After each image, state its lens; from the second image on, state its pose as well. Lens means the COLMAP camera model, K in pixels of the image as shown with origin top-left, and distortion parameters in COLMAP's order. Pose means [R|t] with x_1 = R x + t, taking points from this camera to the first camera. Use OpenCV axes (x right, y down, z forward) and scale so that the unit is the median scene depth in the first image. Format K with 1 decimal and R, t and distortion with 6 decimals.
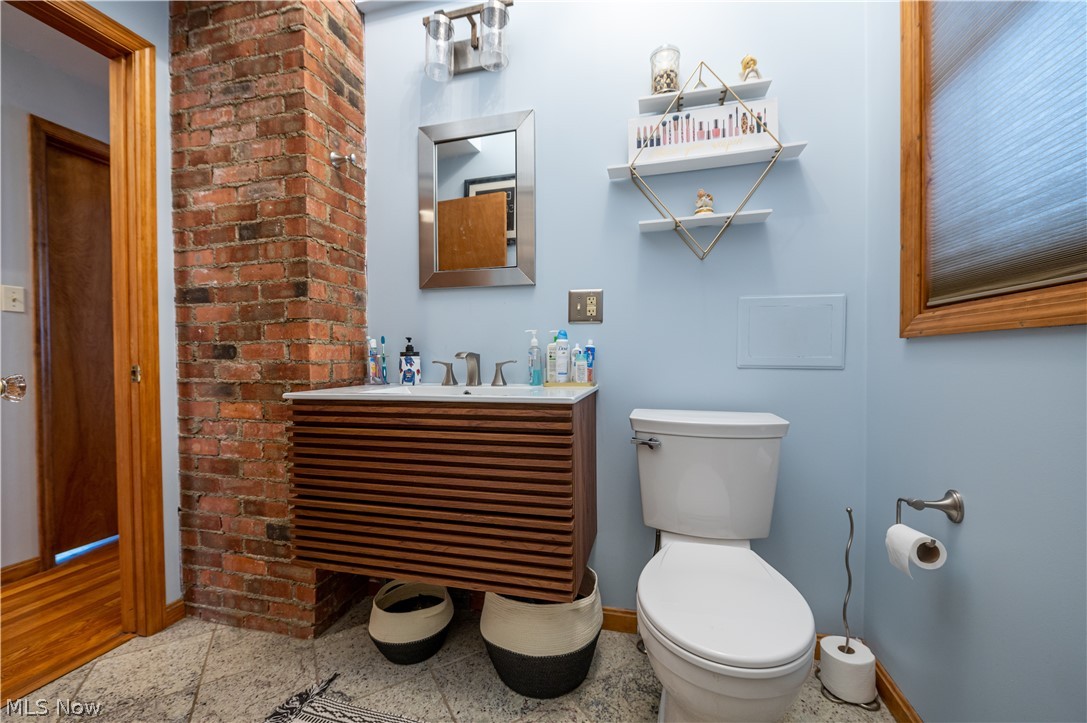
lens RADIAL K [[439.1, 0, 542.2], [0, 439.1, 362.3], [0, 0, 1]] dist [-0.006819, -0.000984]
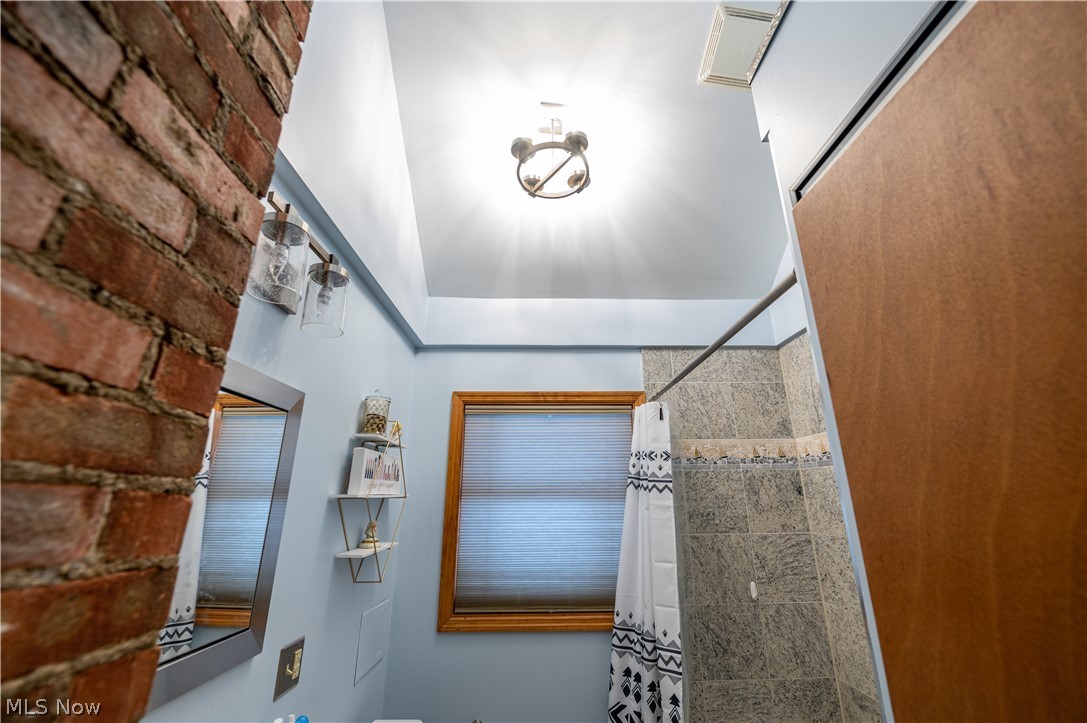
lens RADIAL K [[439.1, 0, 544.1], [0, 439.1, 361.0], [0, 0, 1]] dist [-0.006819, -0.000984]
pose [[-0.253438, 0.303040, 0.918660, -0.905735], [0.011149, 0.950517, -0.310473, -0.409751], [-0.967287, -0.068444, -0.244276, 0.832380]]
